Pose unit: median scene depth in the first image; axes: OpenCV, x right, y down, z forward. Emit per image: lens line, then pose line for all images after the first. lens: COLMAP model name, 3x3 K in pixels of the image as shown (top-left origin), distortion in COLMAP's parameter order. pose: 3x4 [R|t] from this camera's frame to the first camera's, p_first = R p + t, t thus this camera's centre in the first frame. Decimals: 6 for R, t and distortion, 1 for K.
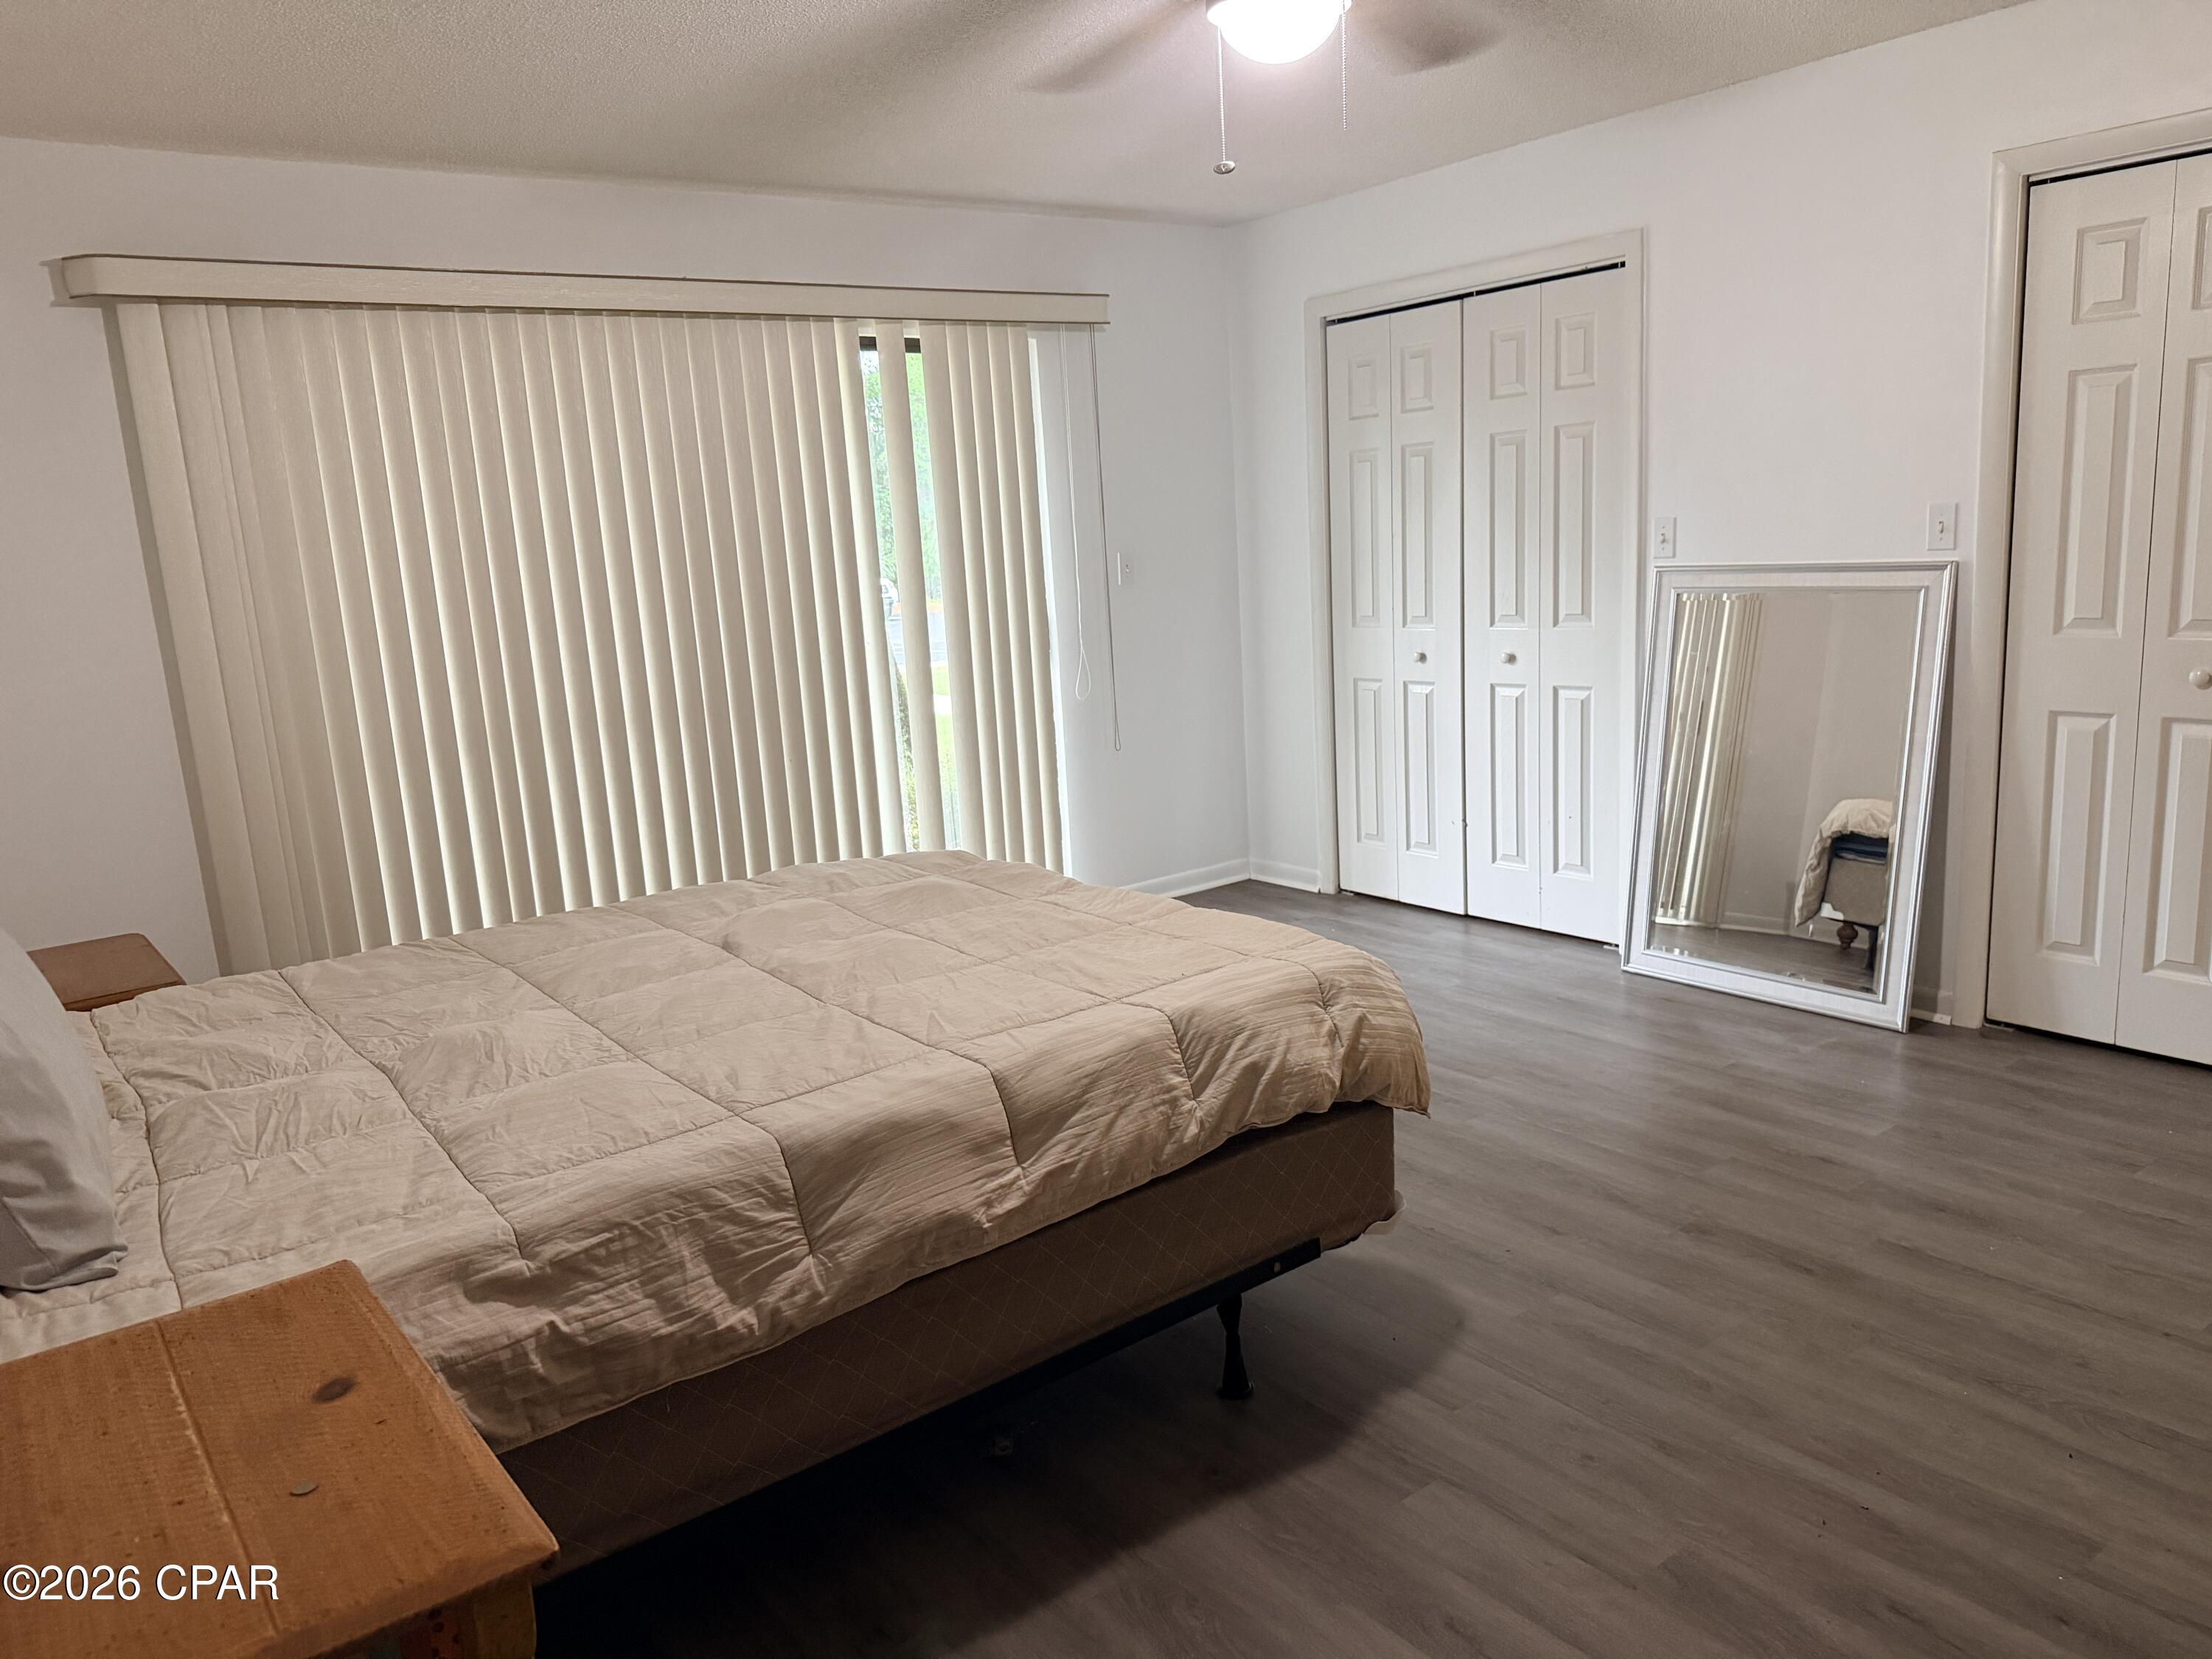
lens RADIAL K [[1538.6, 0, 1093.0], [0, 1538.6, 823.0], [0, 0, 1]] dist [0.001178, -0.002973]
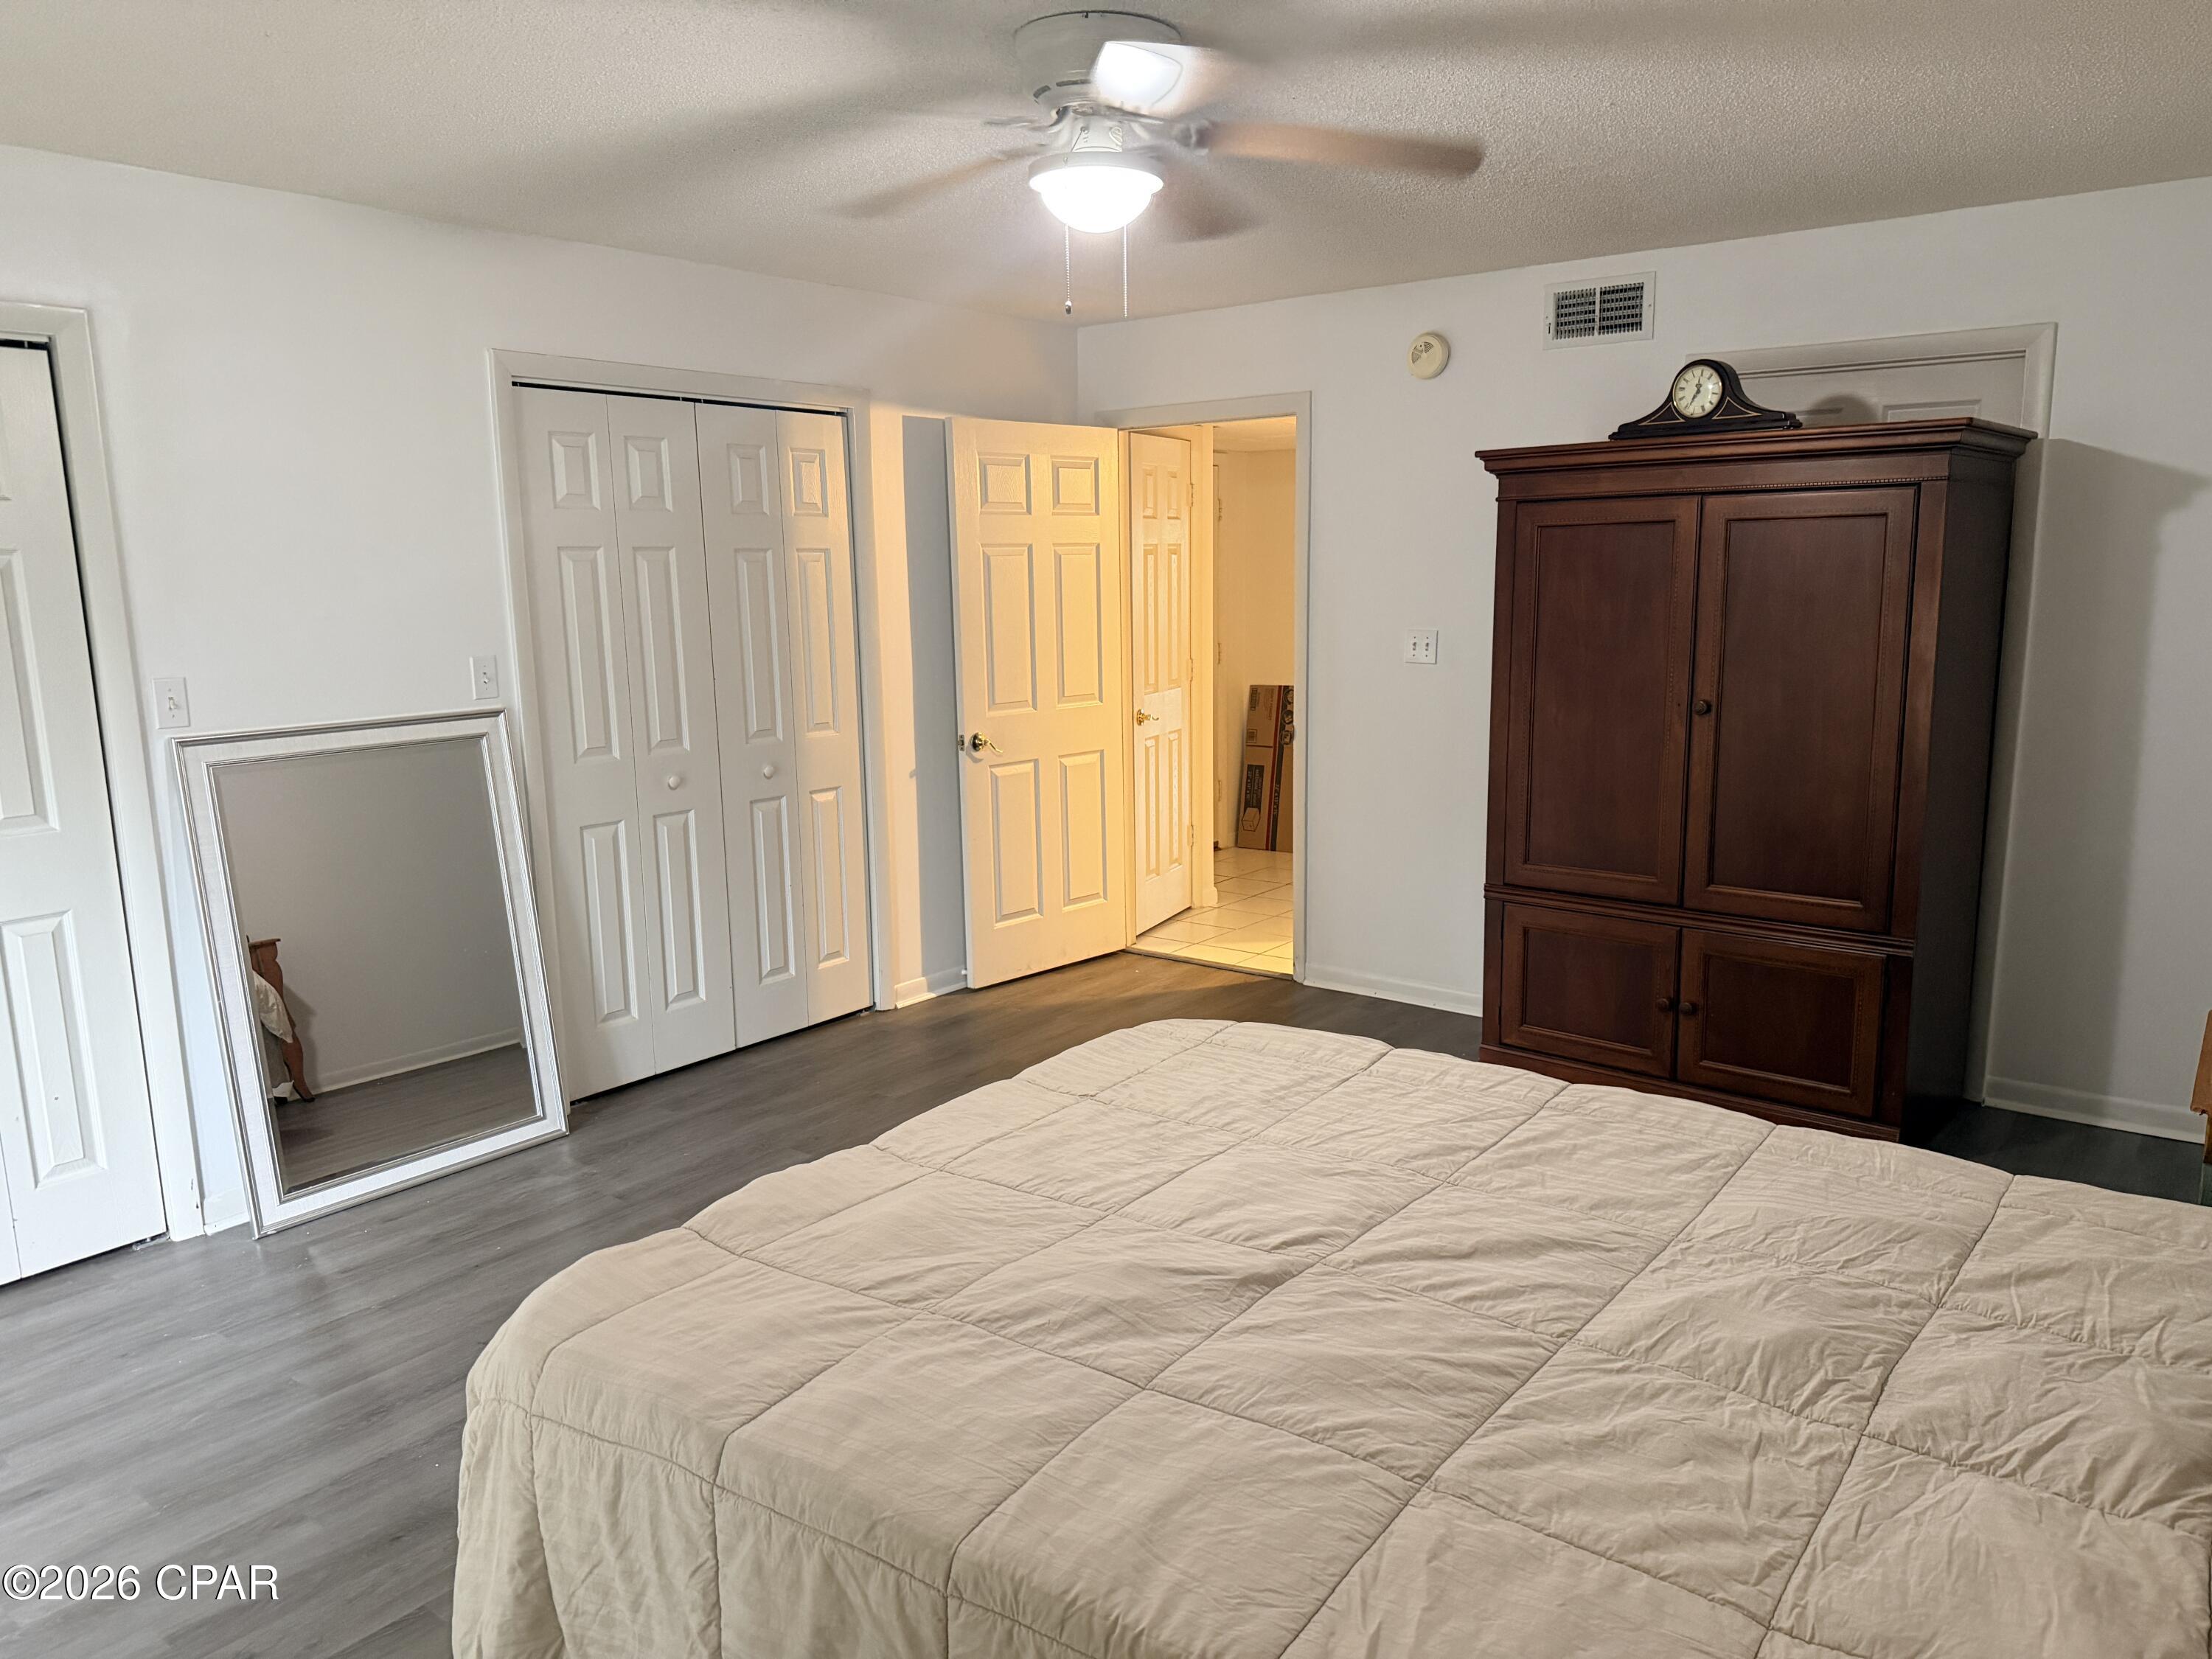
lens RADIAL K [[1538.6, 0, 1095.8], [0, 1538.6, 846.9], [0, 0, 1]] dist [0.001178, -0.002973]
pose [[-0.265058, -0.107325, 0.958241, -0.613758], [0.214531, 0.962313, 0.167123, -0.166838], [-0.940064, 0.249870, -0.232044, 0.879792]]
